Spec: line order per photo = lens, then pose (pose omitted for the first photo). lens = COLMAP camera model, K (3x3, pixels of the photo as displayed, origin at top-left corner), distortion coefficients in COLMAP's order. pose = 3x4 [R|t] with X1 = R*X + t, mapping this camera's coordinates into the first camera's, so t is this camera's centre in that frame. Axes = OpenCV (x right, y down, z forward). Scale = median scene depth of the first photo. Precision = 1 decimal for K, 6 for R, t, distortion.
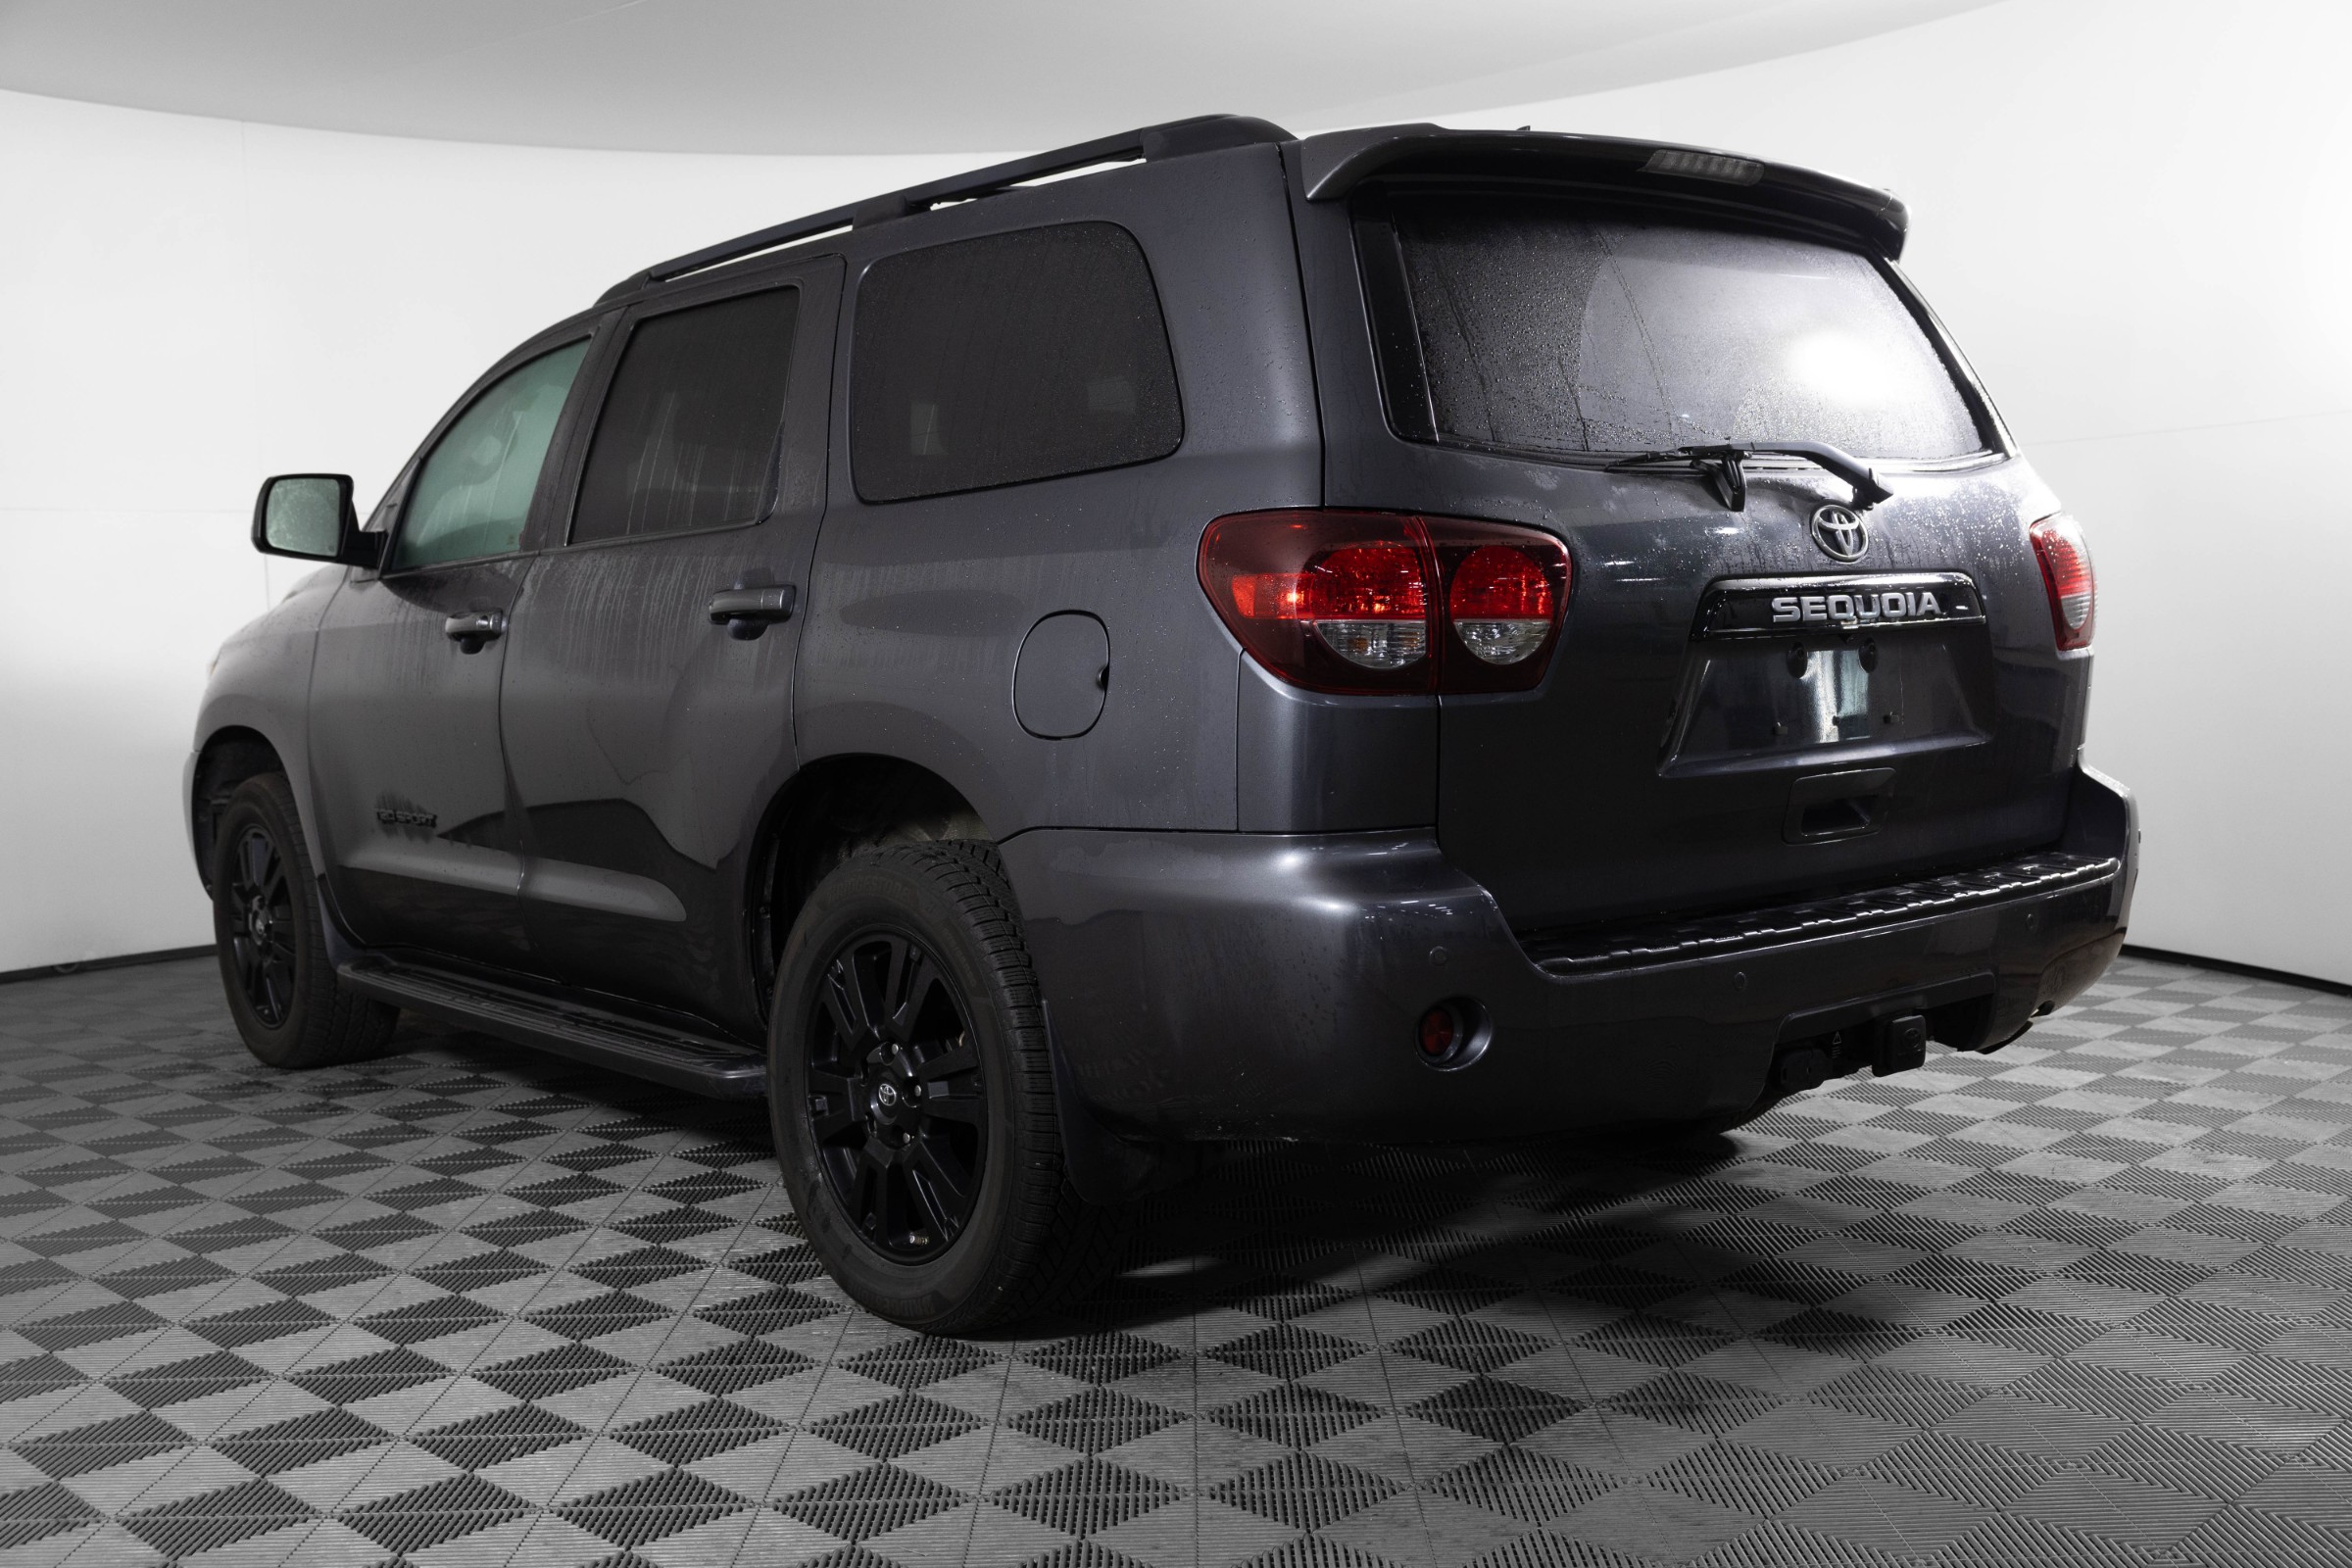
lens RADIAL K [[2423.7, 0, 1176.0], [0, 2423.7, 784.0], [0, 0, 1]] dist [-0.014757, -0.005501]
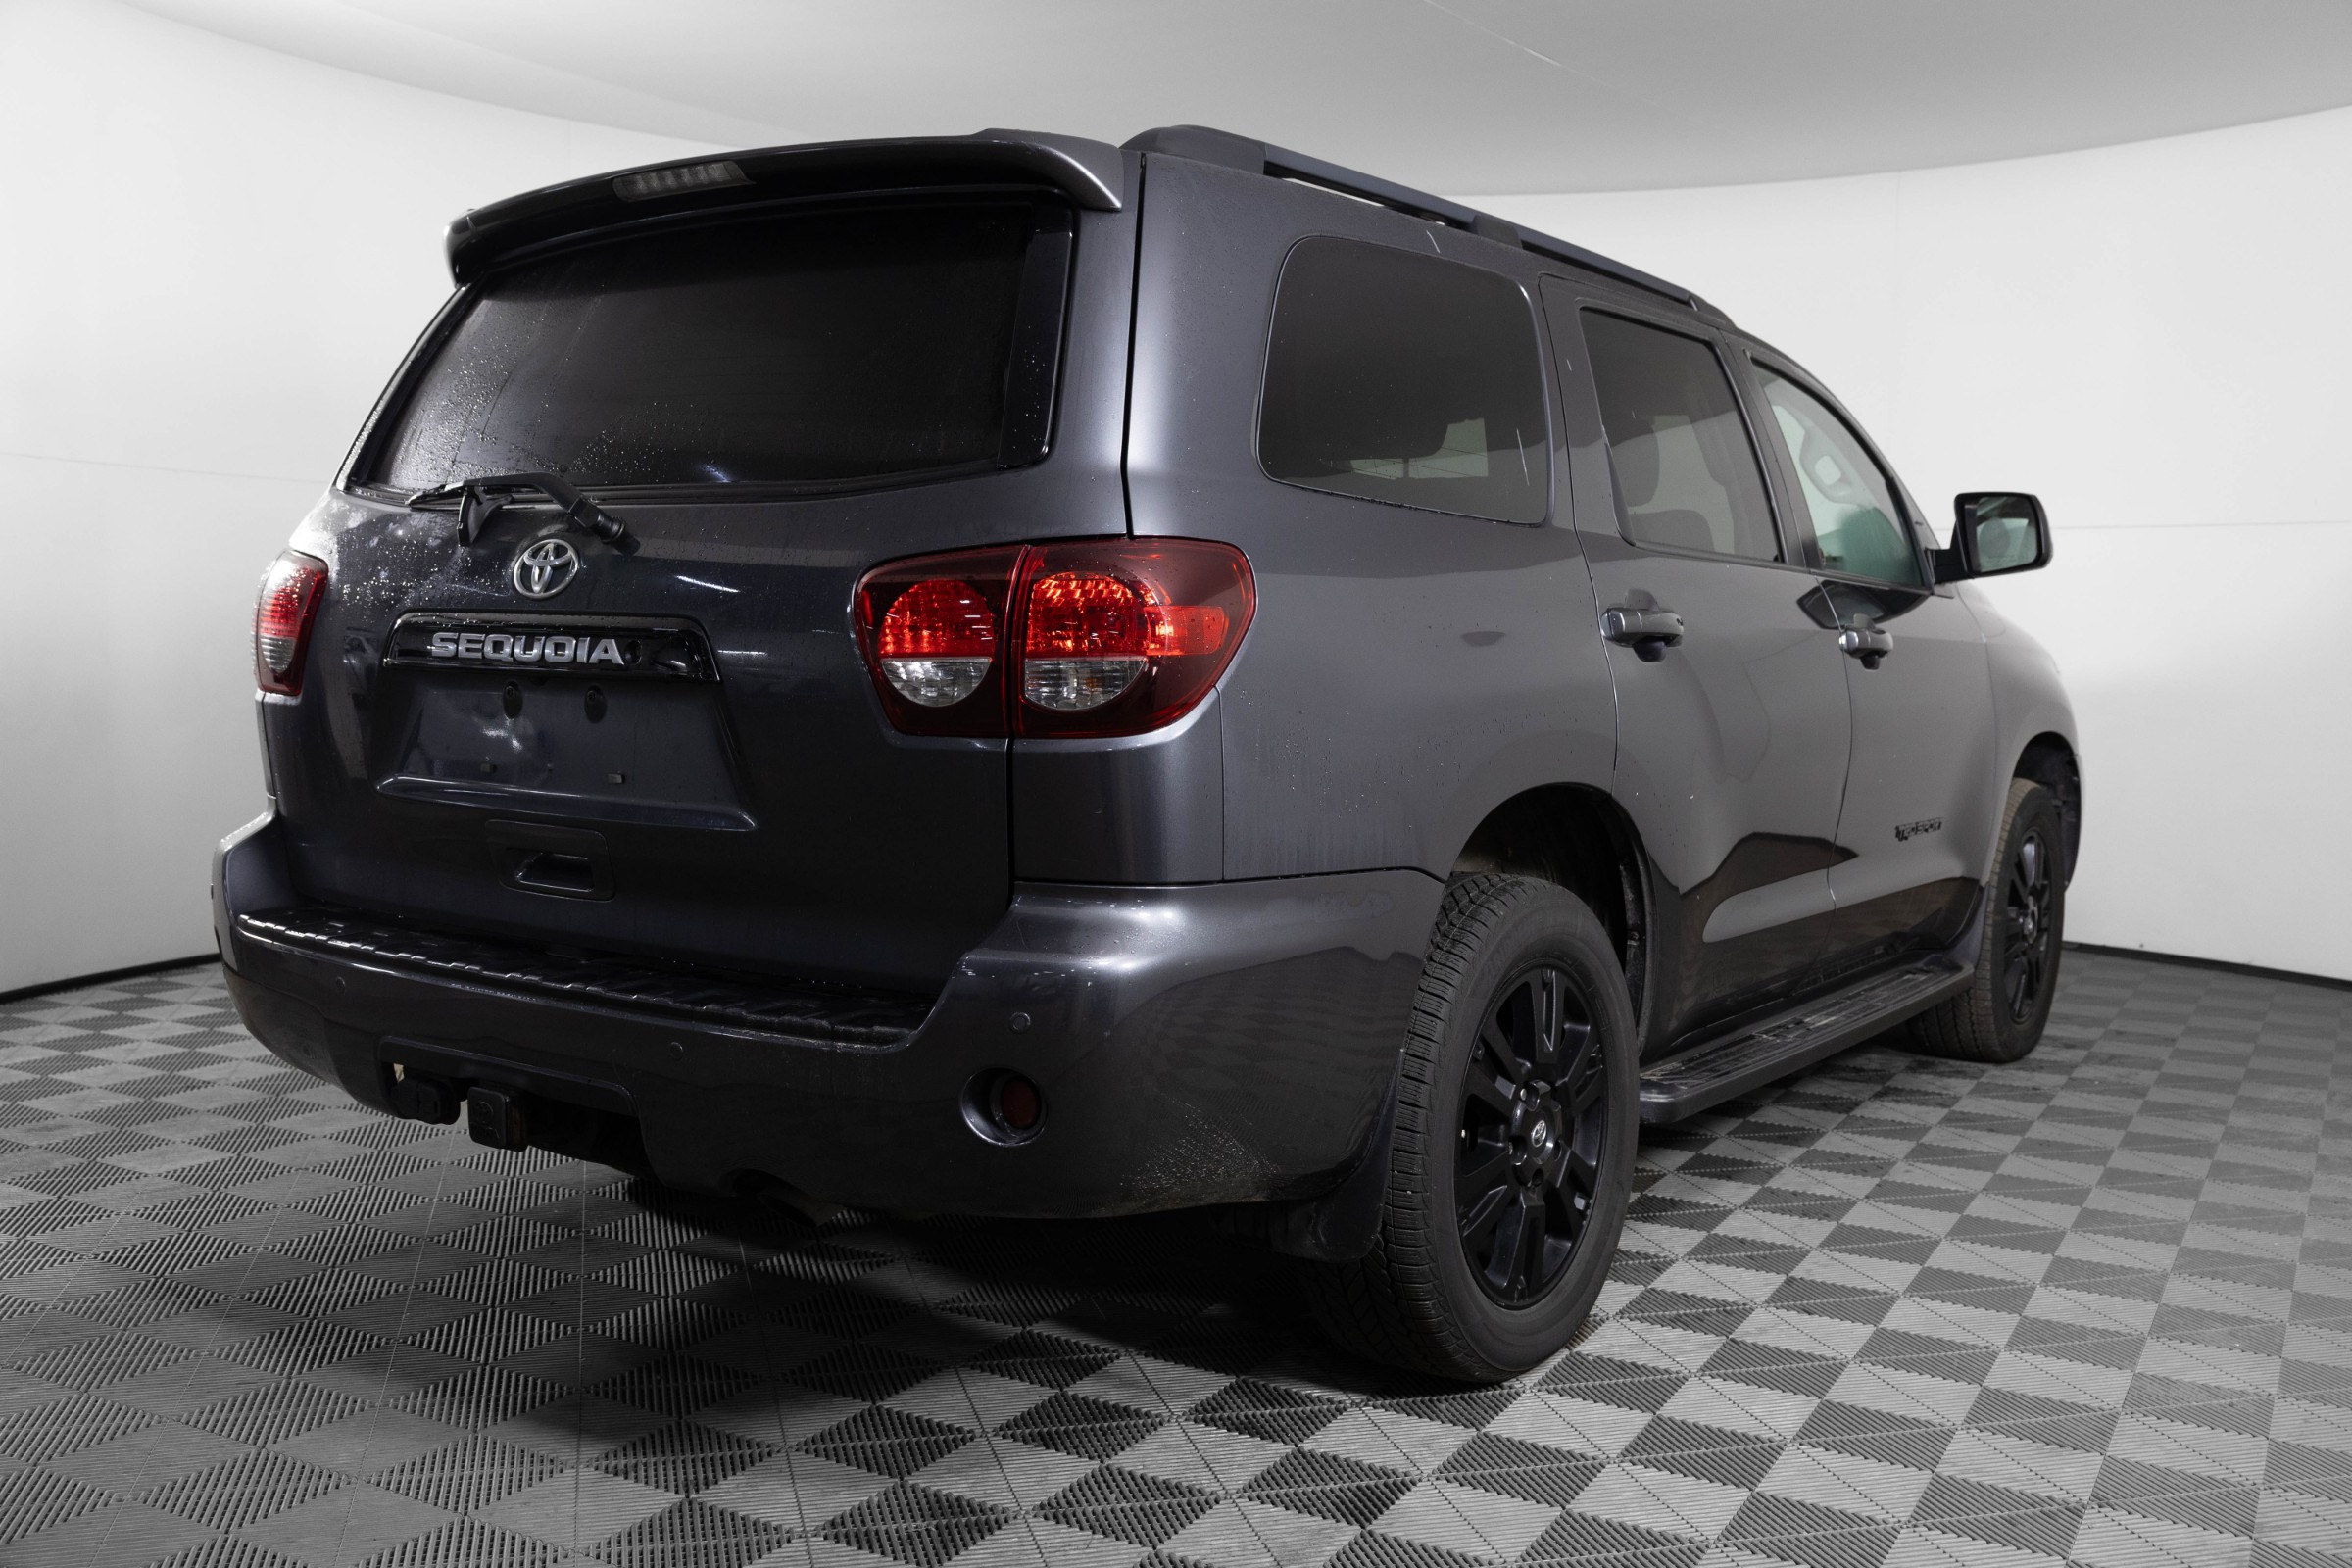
lens RADIAL K [[2187.9, 0, 1176.0], [0, 2187.9, 784.0], [0, 0, 1]] dist [-0.002500, -0.000041]
pose [[0.247436, 0.109544, -0.962692, 1.151926], [-0.101732, 0.991034, 0.086621, -0.118891], [0.963549, 0.076503, 0.256361, 1.017148]]
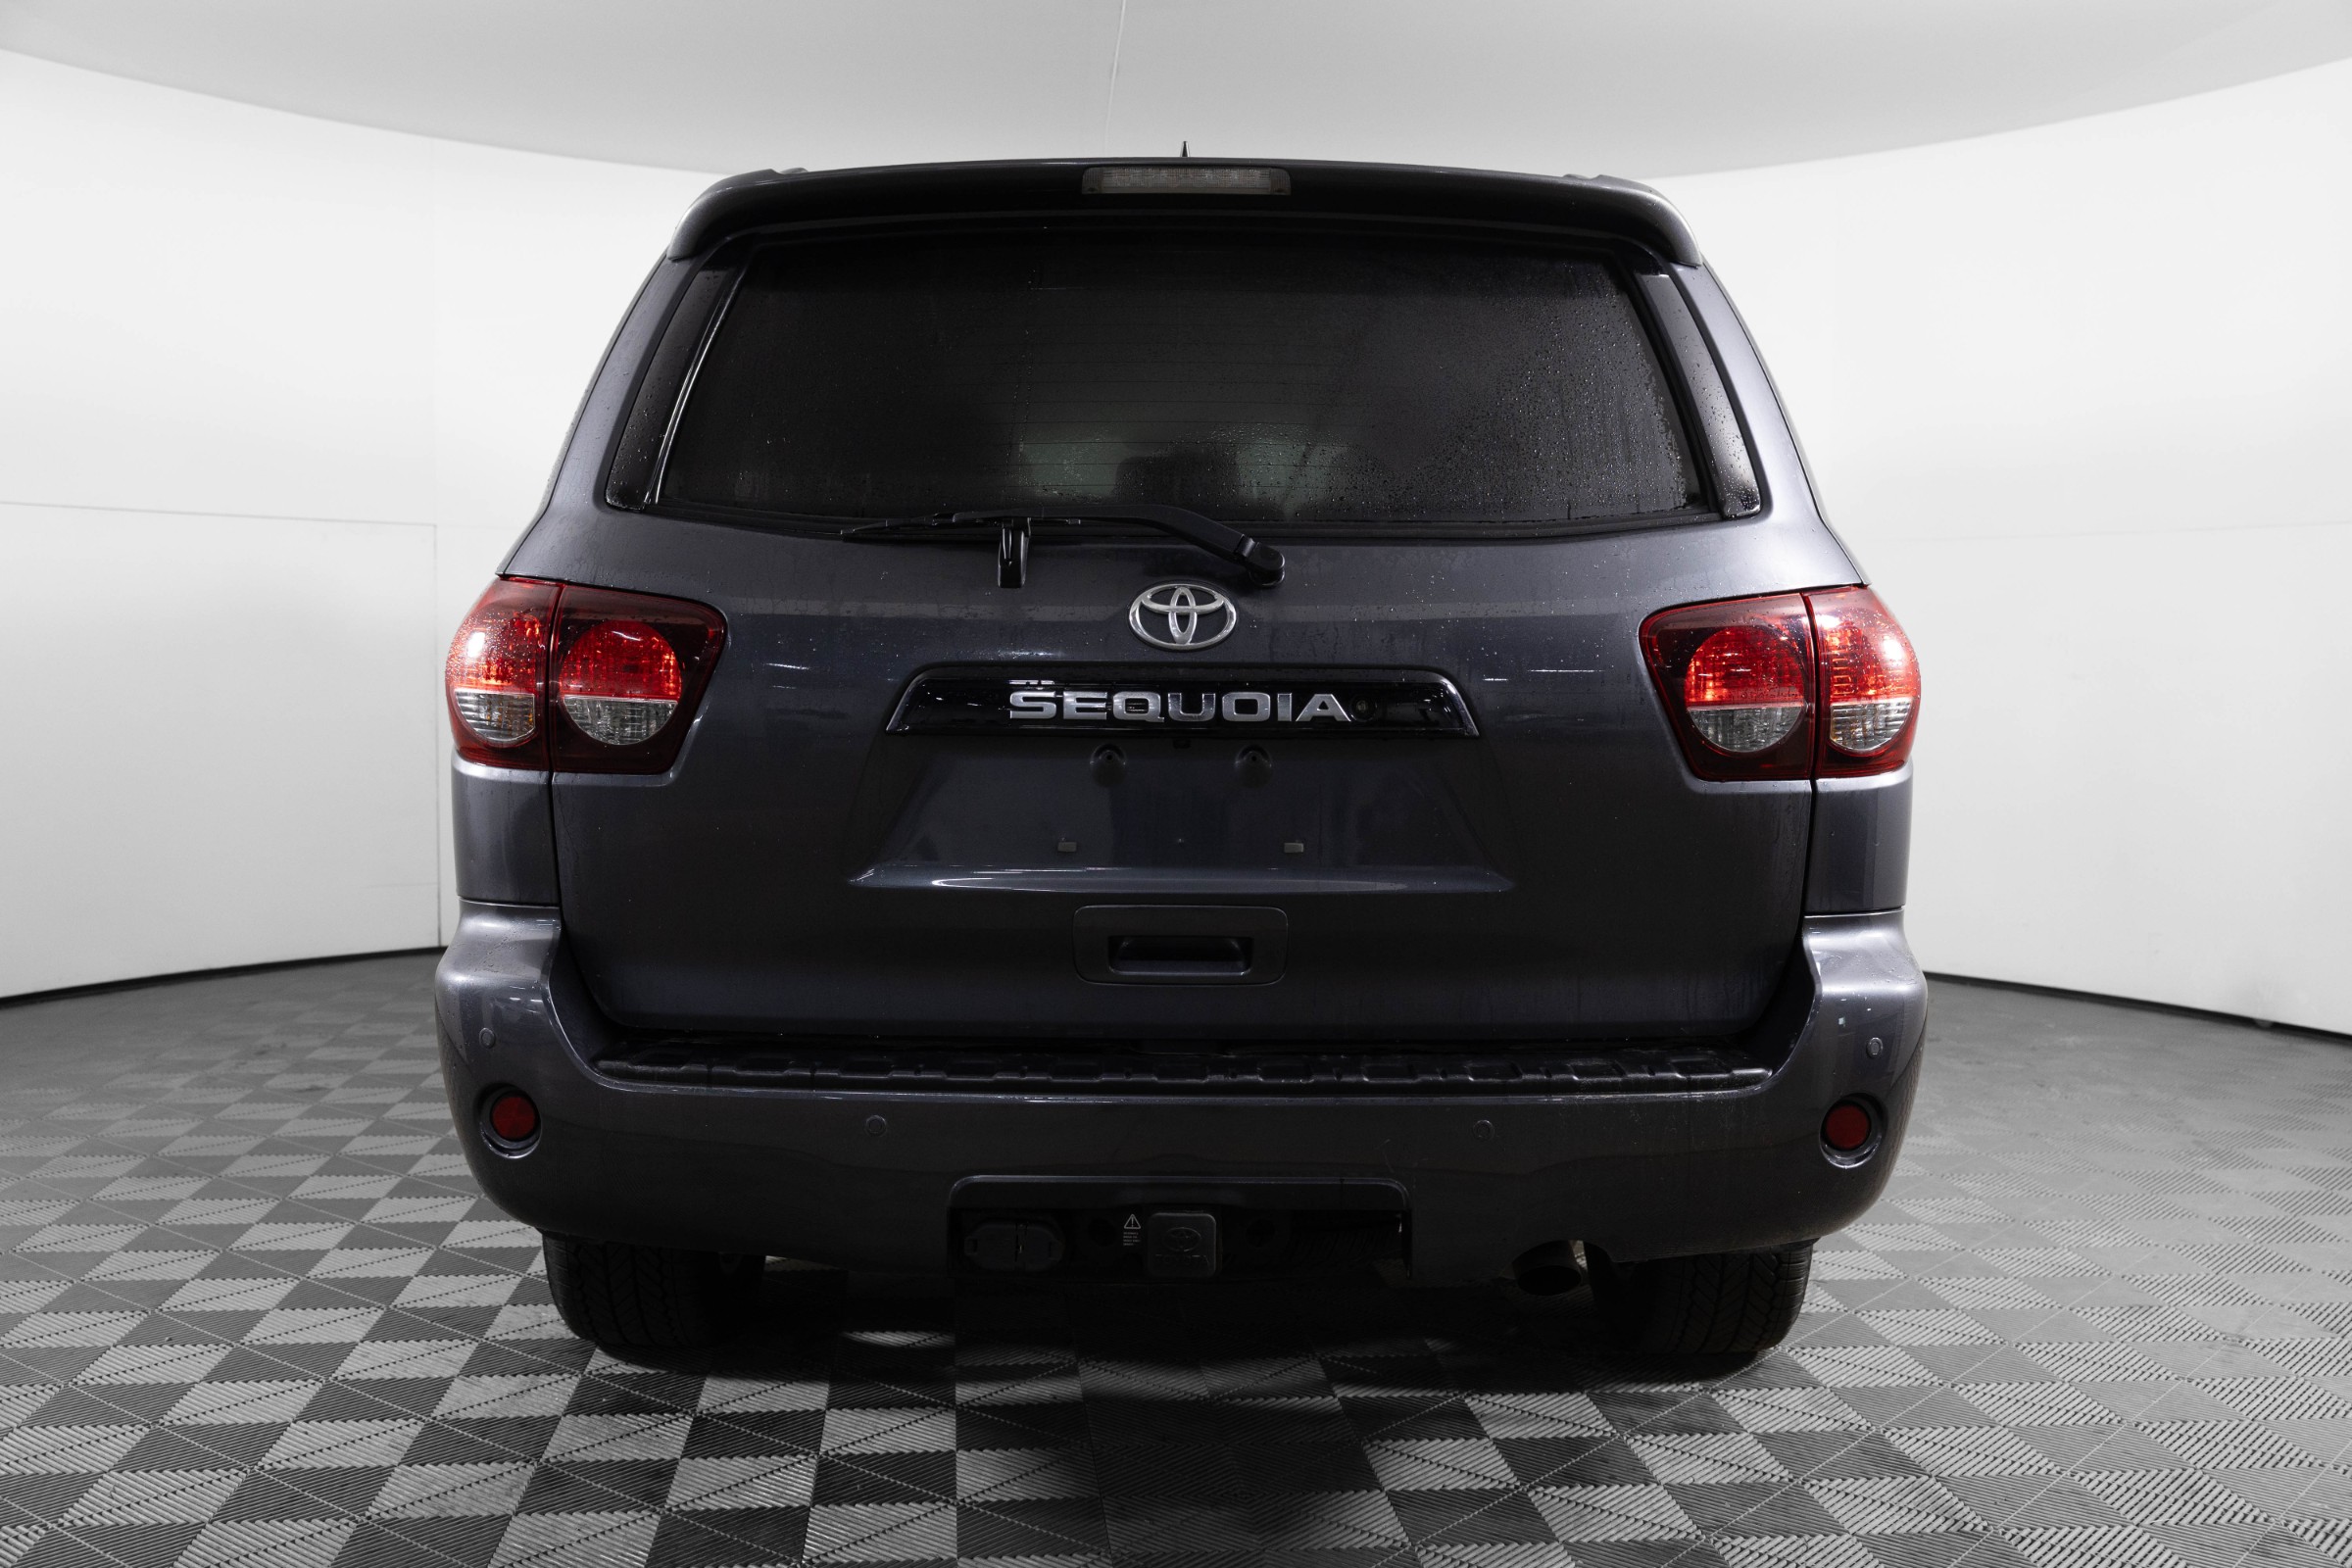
lens RADIAL K [[2423.7, 0, 1176.0], [0, 2423.7, 784.0], [0, 0, 1]] dist [-0.014757, -0.005501]
pose [[0.765200, 0.078319, -0.639011, 0.800870], [-0.078942, 0.996497, 0.027603, -0.068938], [0.638934, 0.029323, 0.768702, 0.360767]]
